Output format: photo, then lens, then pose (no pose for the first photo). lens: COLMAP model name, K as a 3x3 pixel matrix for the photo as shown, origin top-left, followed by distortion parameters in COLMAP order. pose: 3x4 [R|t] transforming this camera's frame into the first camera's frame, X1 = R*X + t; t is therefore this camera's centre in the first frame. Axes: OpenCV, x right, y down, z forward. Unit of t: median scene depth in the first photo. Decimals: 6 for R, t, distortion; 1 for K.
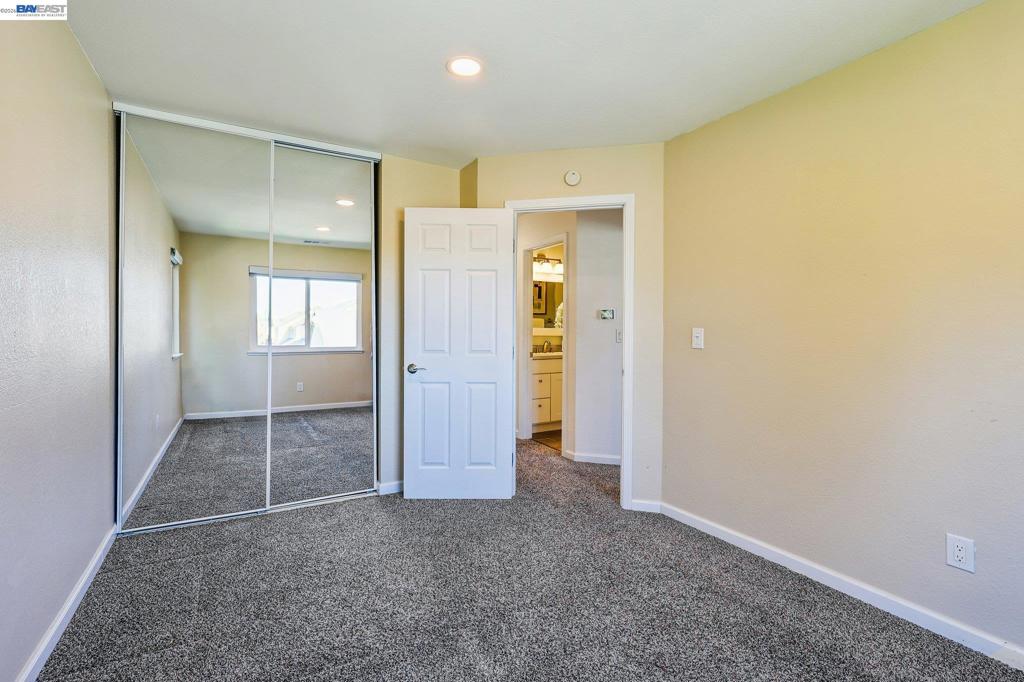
lens RADIAL K [[469.5, 0, 511.6], [0, 469.5, 335.6], [0, 0, 1]] dist [-0.021174, -0.000154]
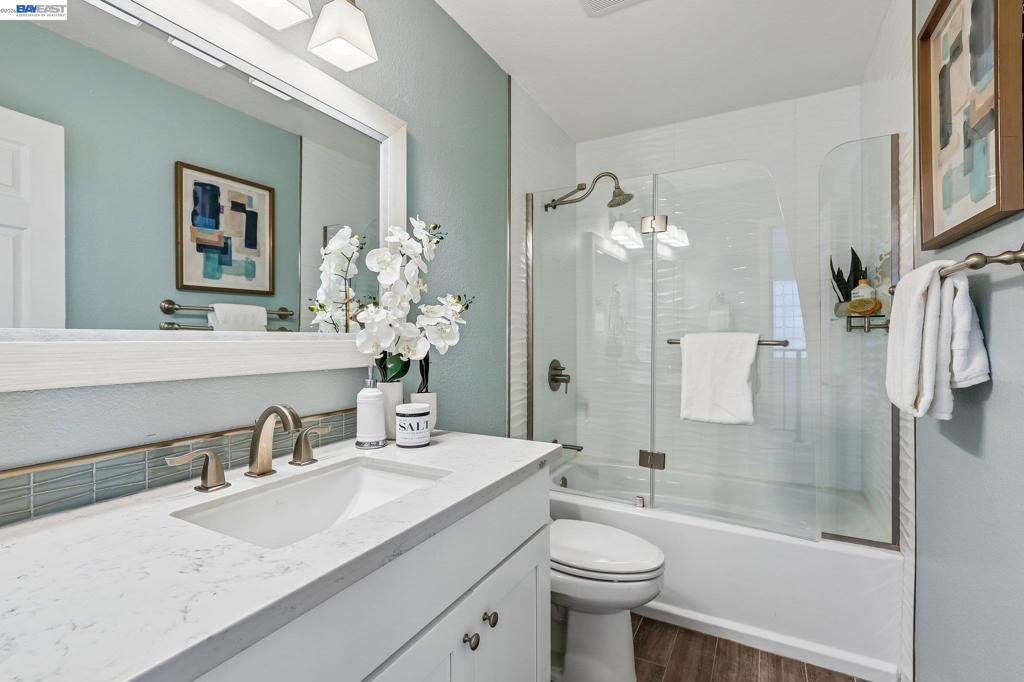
lens RADIAL K [[469.5, 0, 512.0], [0, 469.5, 340.1], [0, 0, 1]] dist [-0.021174, -0.000154]
pose [[0.854991, -0.010550, 0.518535, 0.046594], [0.012891, 0.999916, -0.000911, -0.009372], [-0.518482, 0.007463, 0.855056, 0.626498]]
